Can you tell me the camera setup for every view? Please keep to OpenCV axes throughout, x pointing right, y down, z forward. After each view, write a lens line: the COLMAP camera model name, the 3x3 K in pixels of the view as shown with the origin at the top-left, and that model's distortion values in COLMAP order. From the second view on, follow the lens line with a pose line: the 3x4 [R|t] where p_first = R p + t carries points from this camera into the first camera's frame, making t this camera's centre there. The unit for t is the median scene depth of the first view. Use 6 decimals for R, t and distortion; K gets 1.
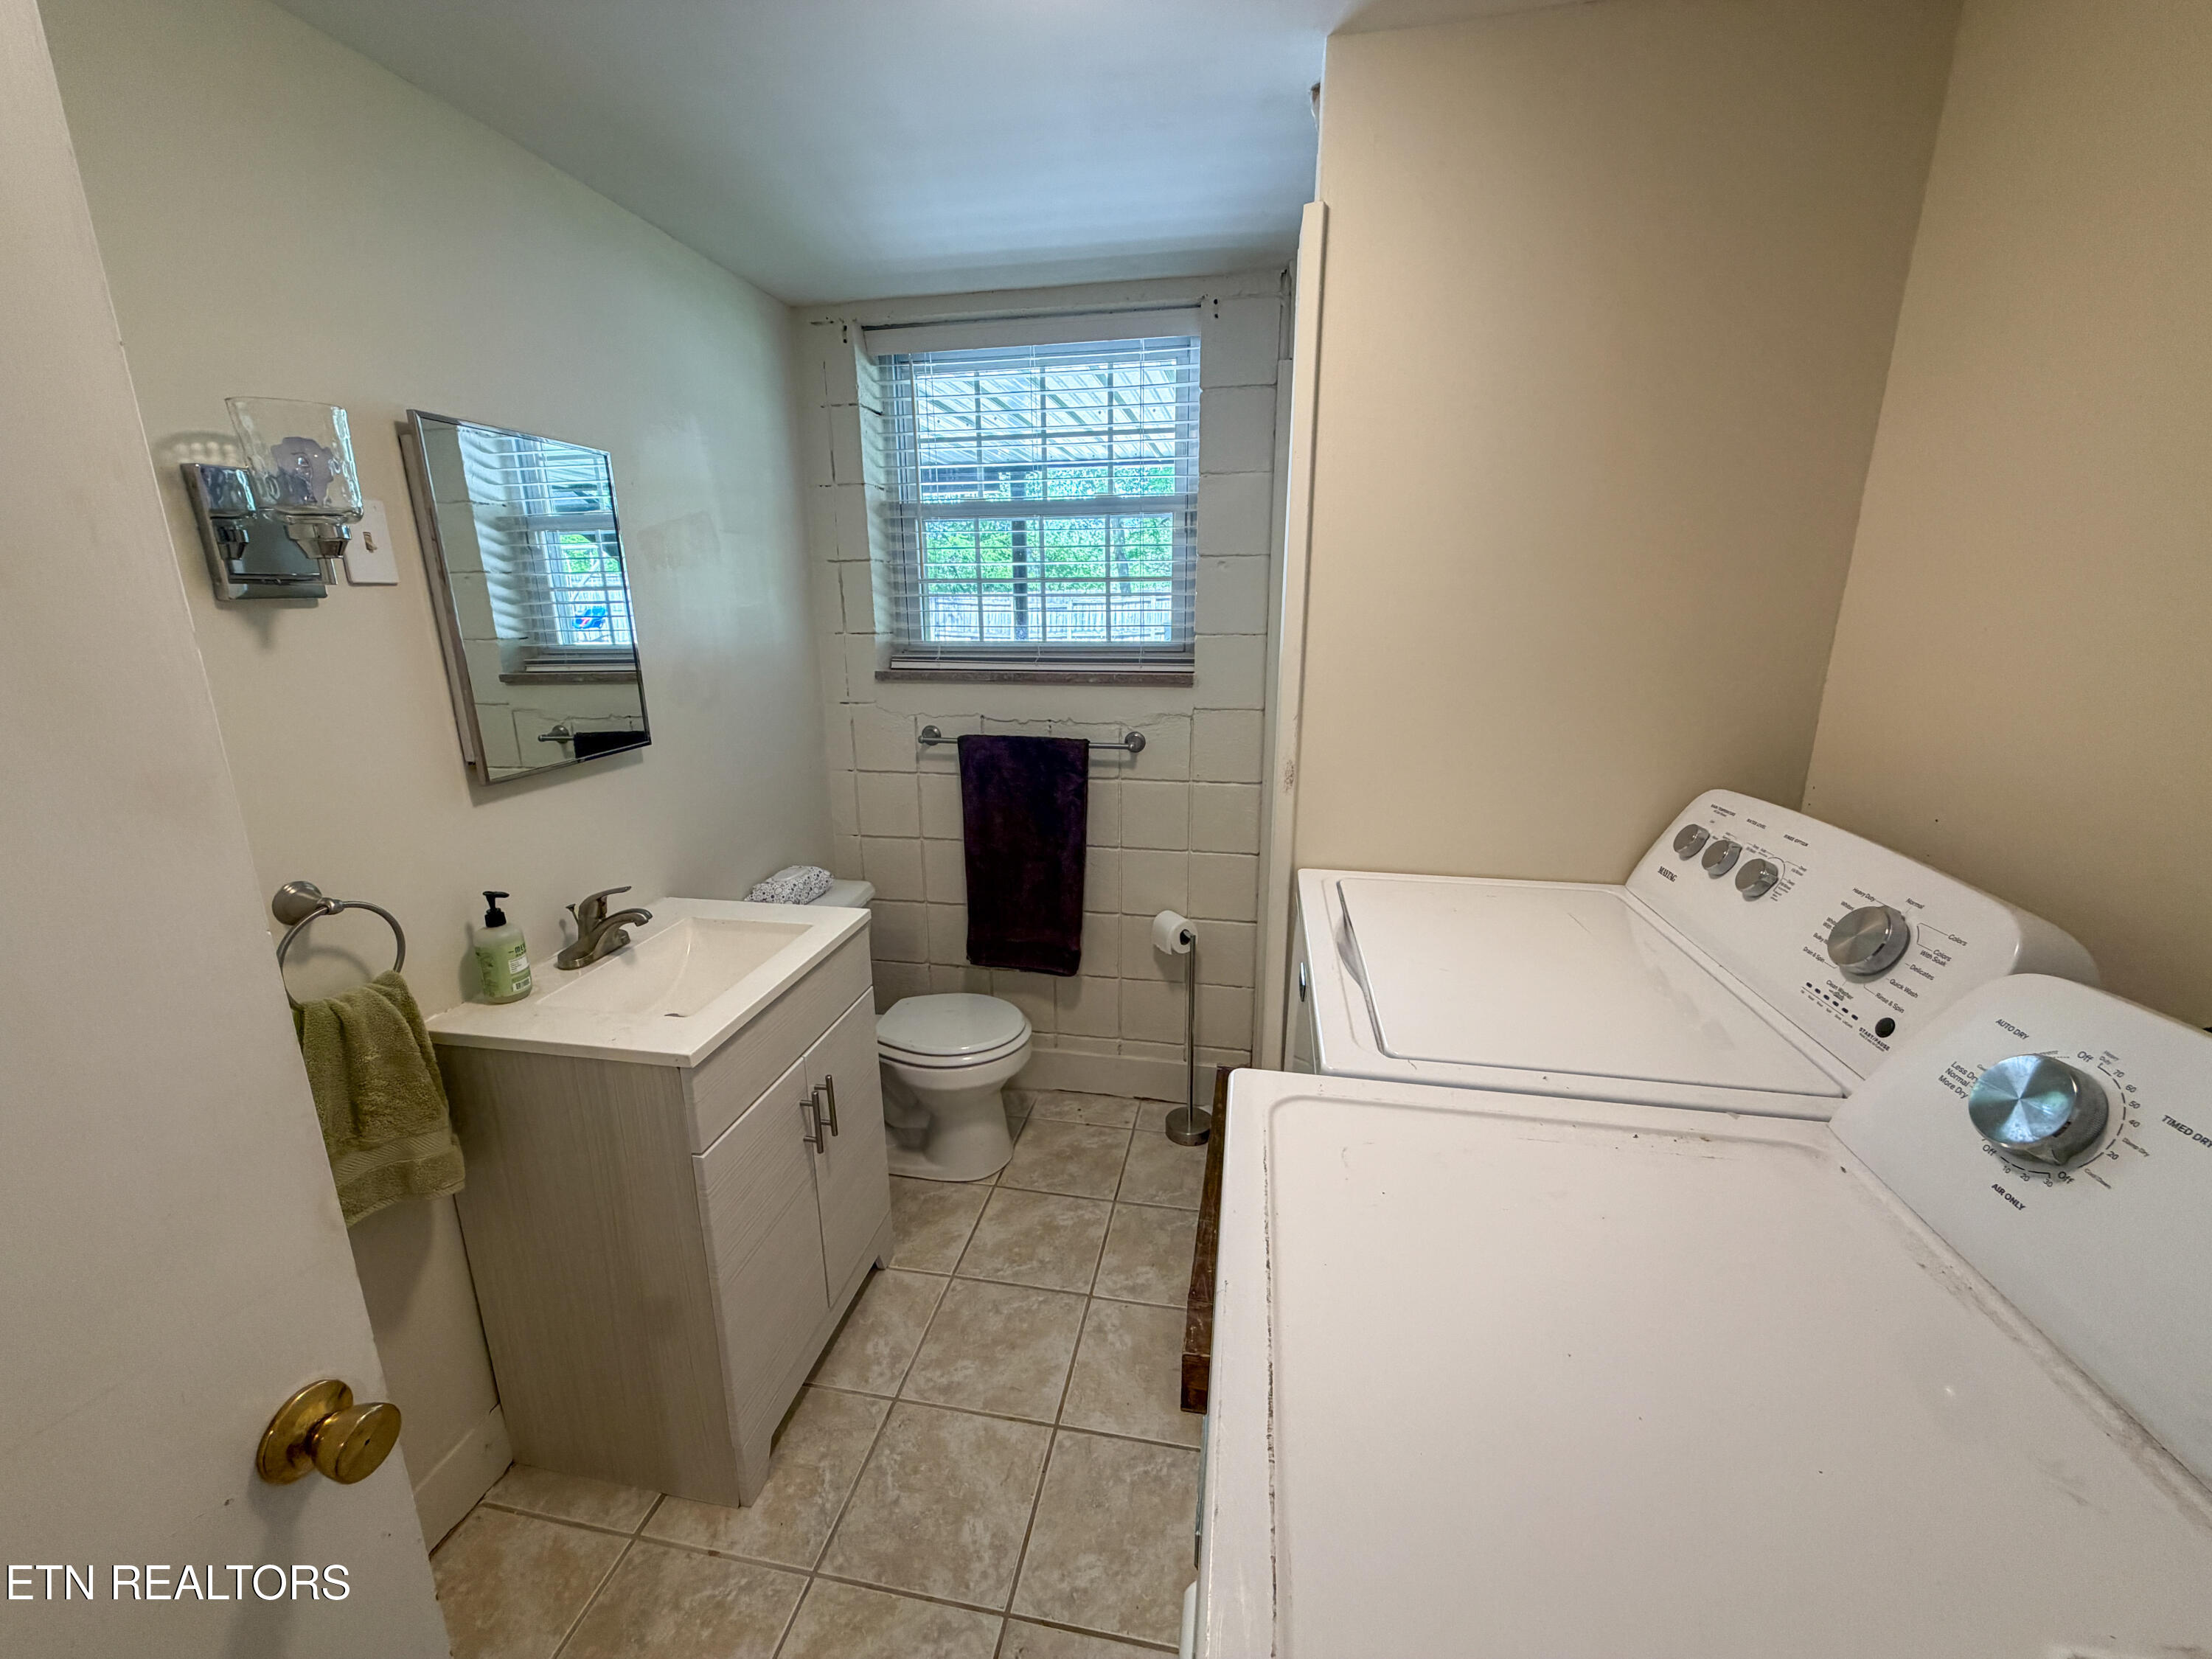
lens RADIAL K [[876.3, 0, 1099.4], [0, 876.3, 826.0], [0, 0, 1]] dist [-0.000621, -0.000024]
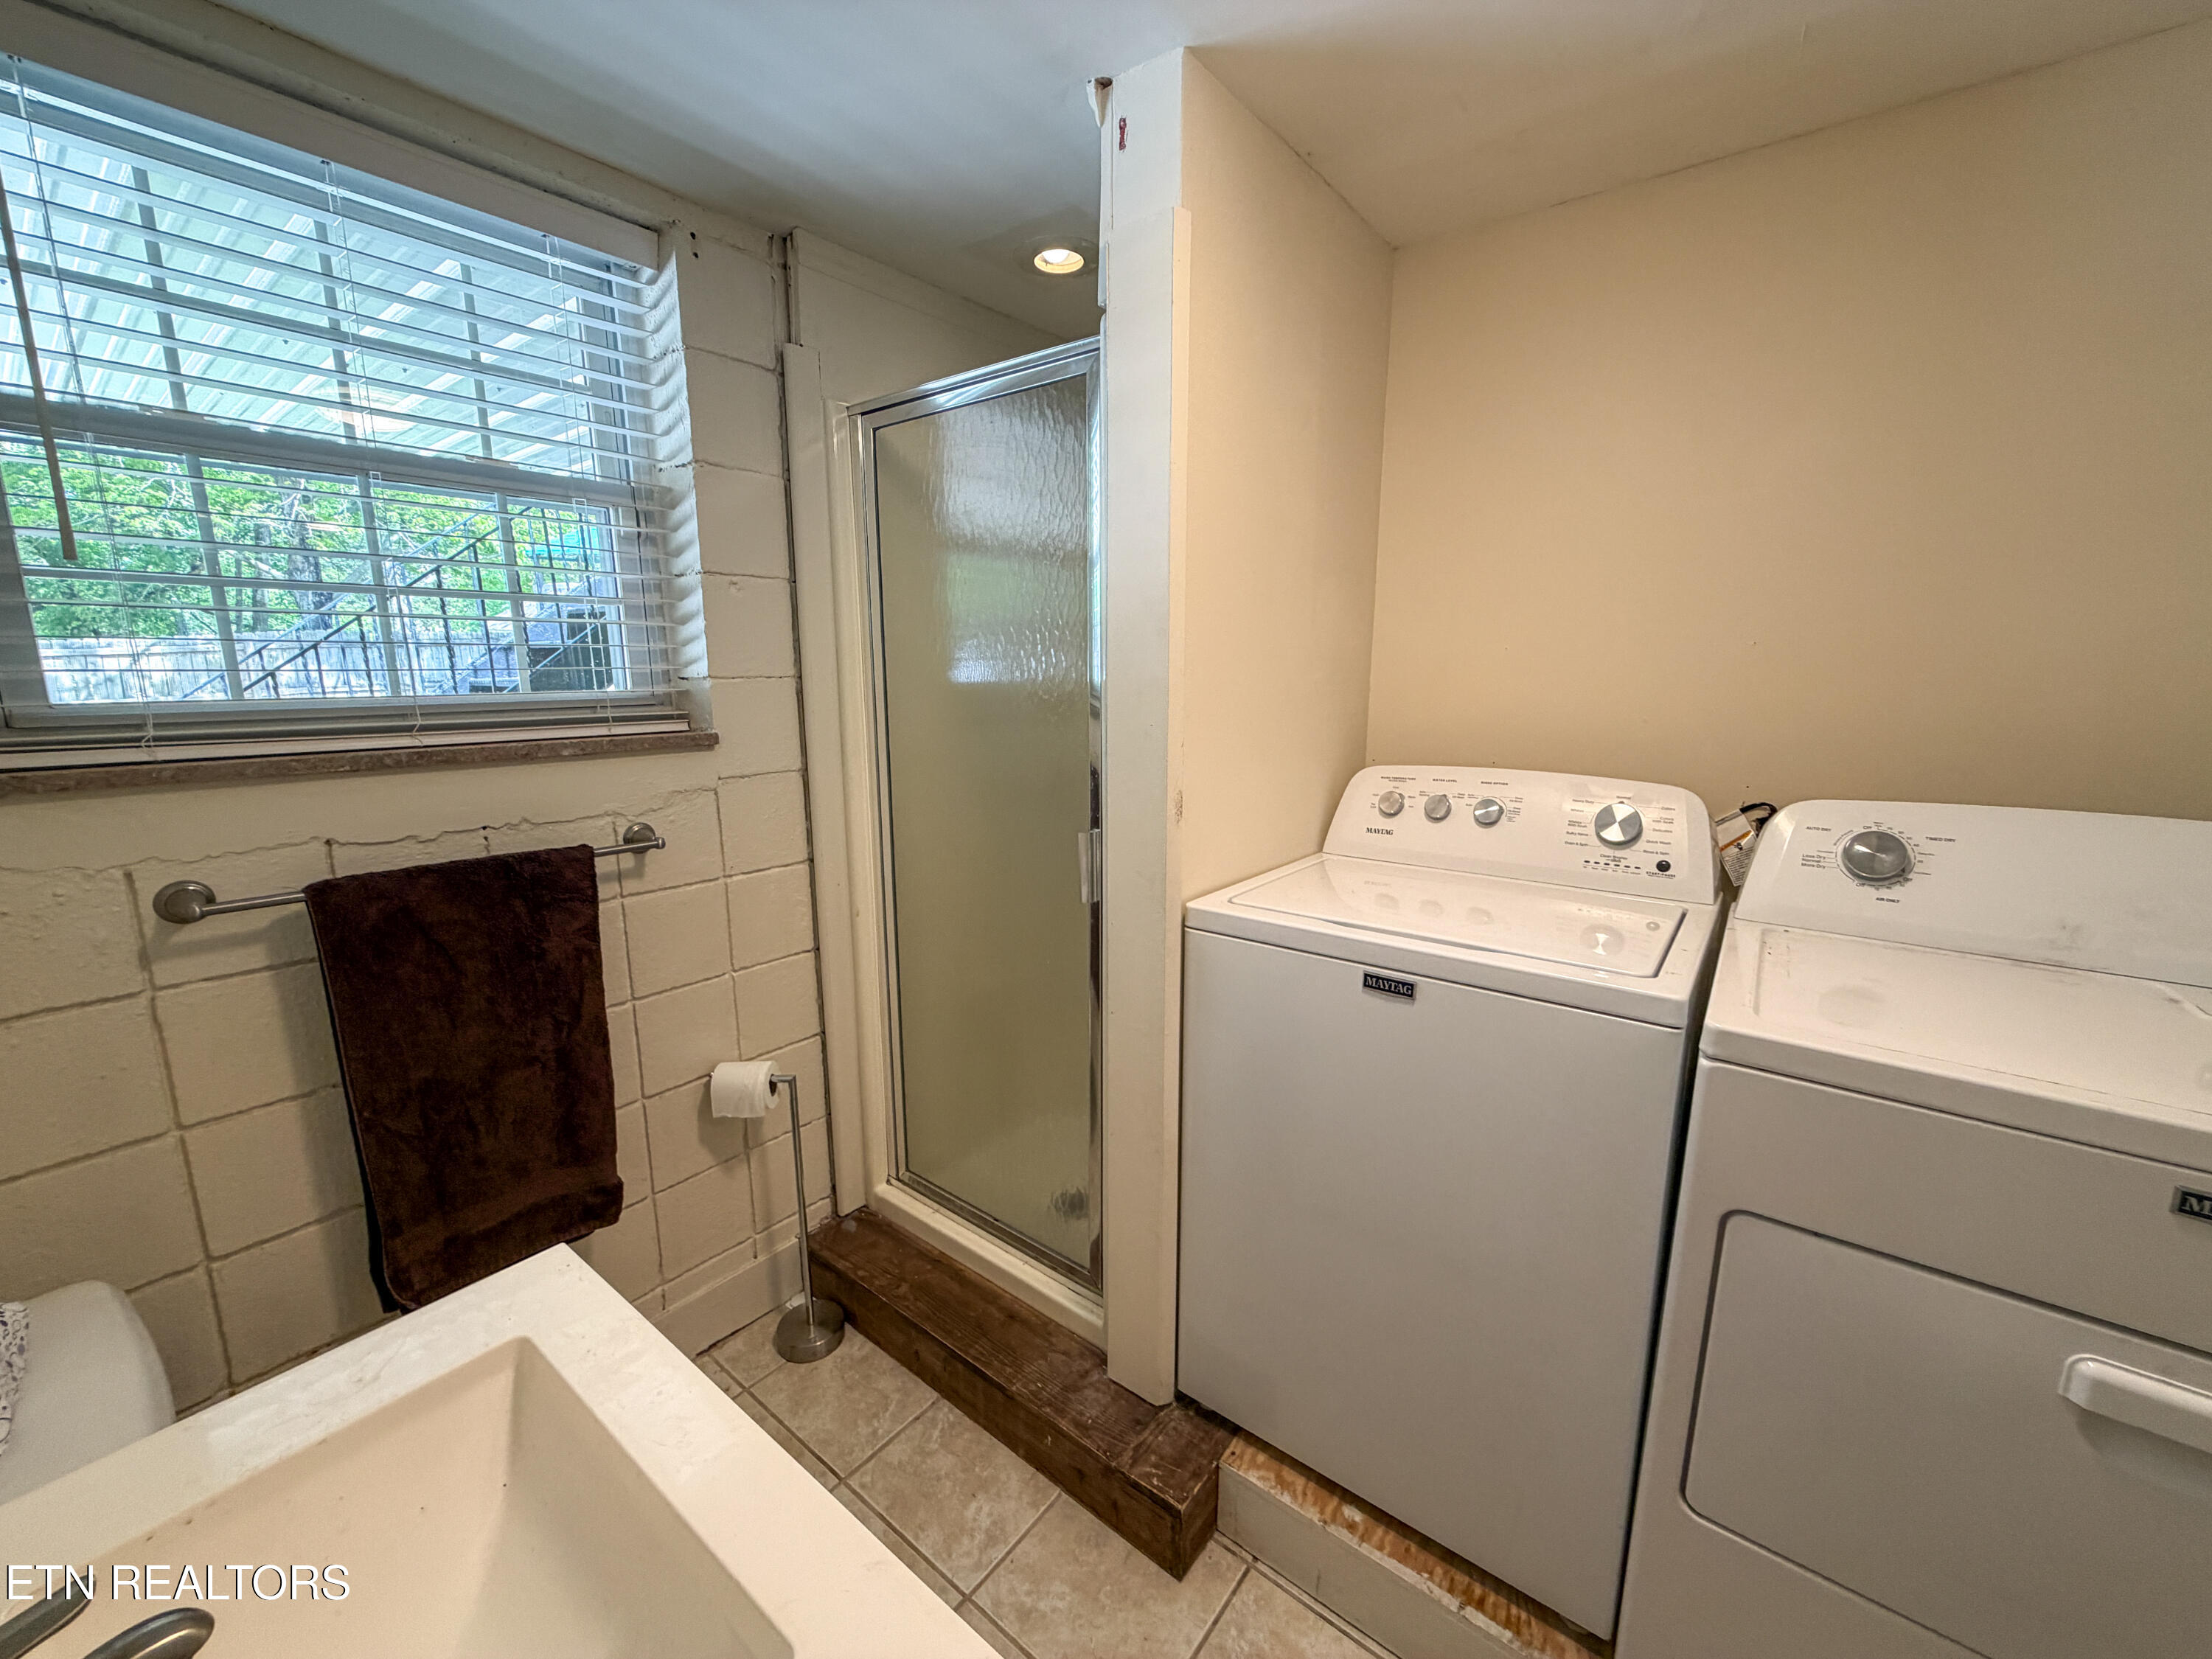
lens RADIAL K [[876.3, 0, 1099.4], [0, 876.3, 826.0], [0, 0, 1]] dist [-0.000621, -0.000024]
pose [[0.467010, -0.154722, 0.870610, -0.379700], [0.220835, 0.973782, 0.054597, -0.063897], [-0.856232, 0.166764, 0.488934, 0.370079]]
